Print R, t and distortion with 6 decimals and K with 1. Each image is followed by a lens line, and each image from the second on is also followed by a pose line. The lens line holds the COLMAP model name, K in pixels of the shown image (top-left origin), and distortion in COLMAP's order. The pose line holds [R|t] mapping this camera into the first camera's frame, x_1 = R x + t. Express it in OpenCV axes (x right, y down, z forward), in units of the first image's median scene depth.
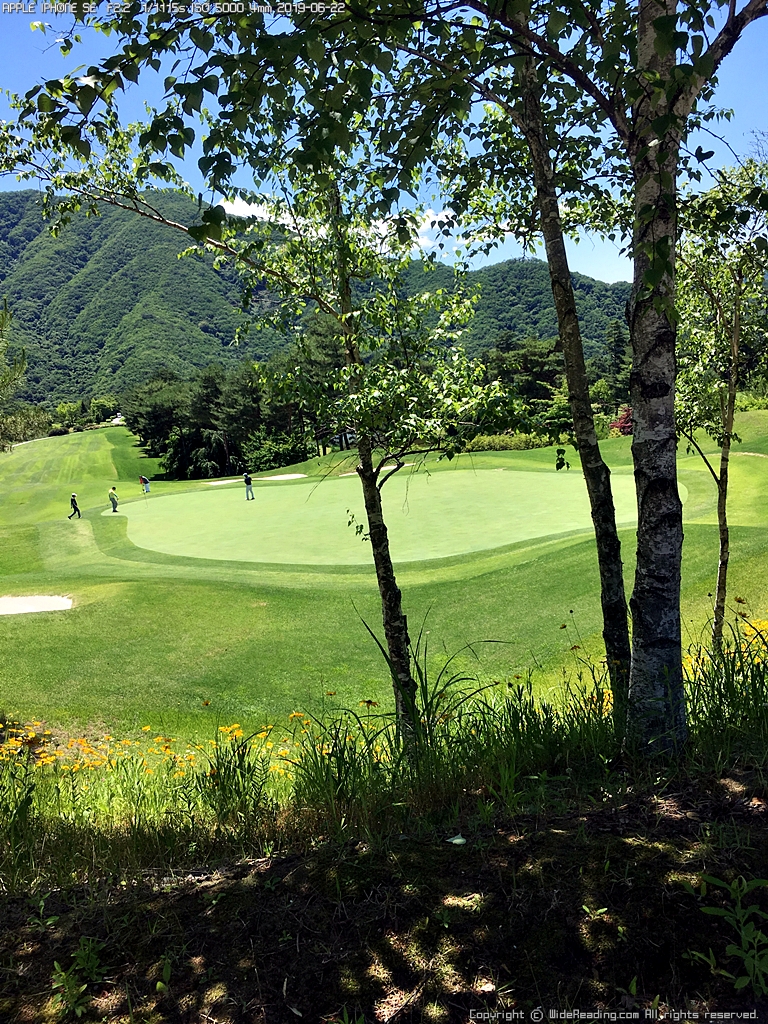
lens RADIAL K [[894.5, 0, 392.4], [0, 894.5, 528.9], [0, 0, 1]] dist [0.061038, -0.070459]
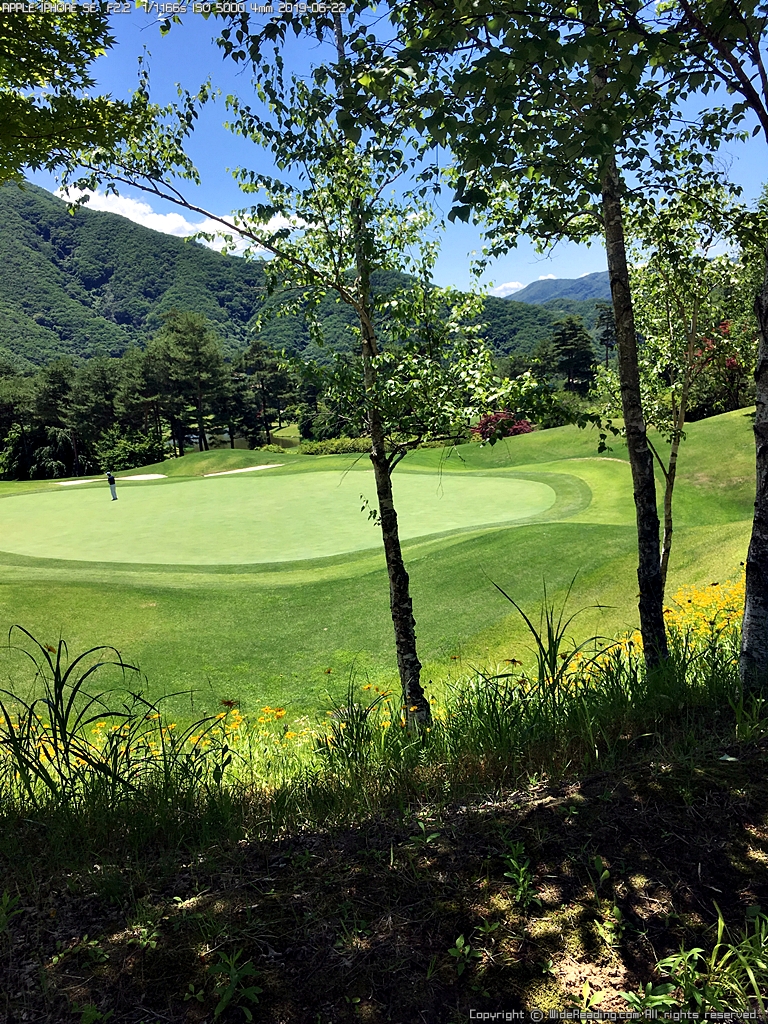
lens RADIAL K [[894.5, 0, 392.4], [0, 894.5, 528.9], [0, 0, 1]] dist [0.061038, -0.070459]
pose [[0.985601, -0.001696, 0.169079, -0.041026], [0.002334, 0.999991, -0.003577, 0.004466], [-0.169072, 0.003920, 0.985596, -0.003977]]
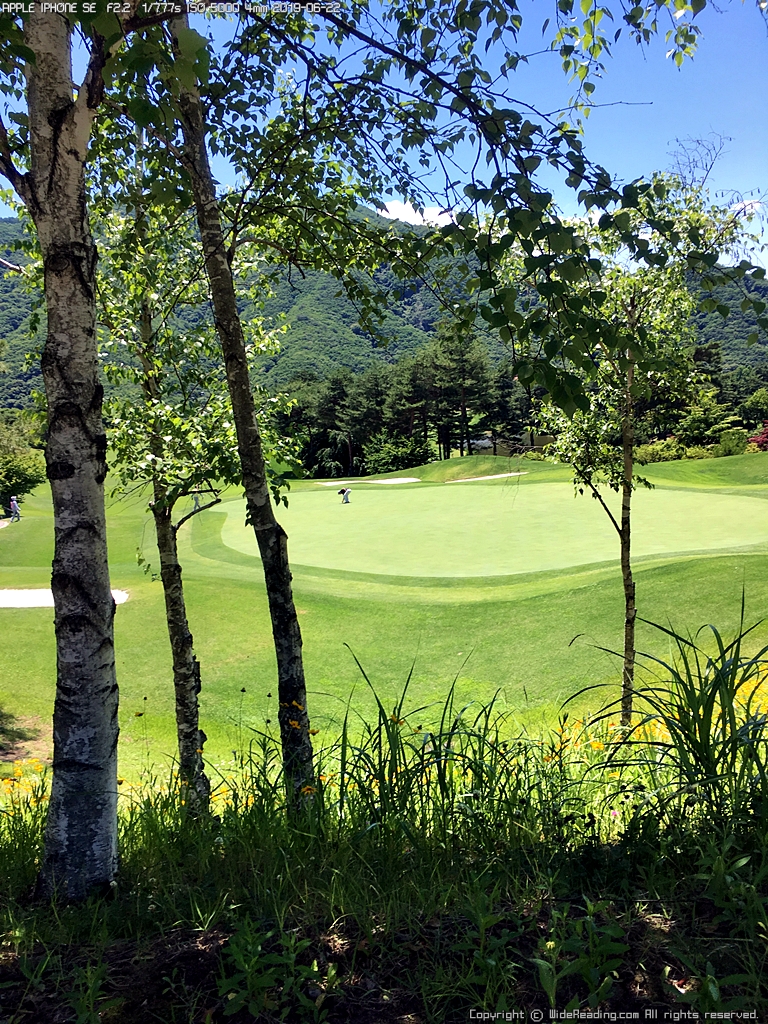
lens RADIAL K [[889.2, 0, 383.0], [0, 889.2, 525.0], [0, 0, 1]] dist [0.057823, 0.000887]
pose [[0.983563, 0.052641, -0.172723, 0.085428], [-0.053585, 0.998563, -0.000806, -0.013572], [0.172433, 0.010048, 0.984970, 0.024851]]
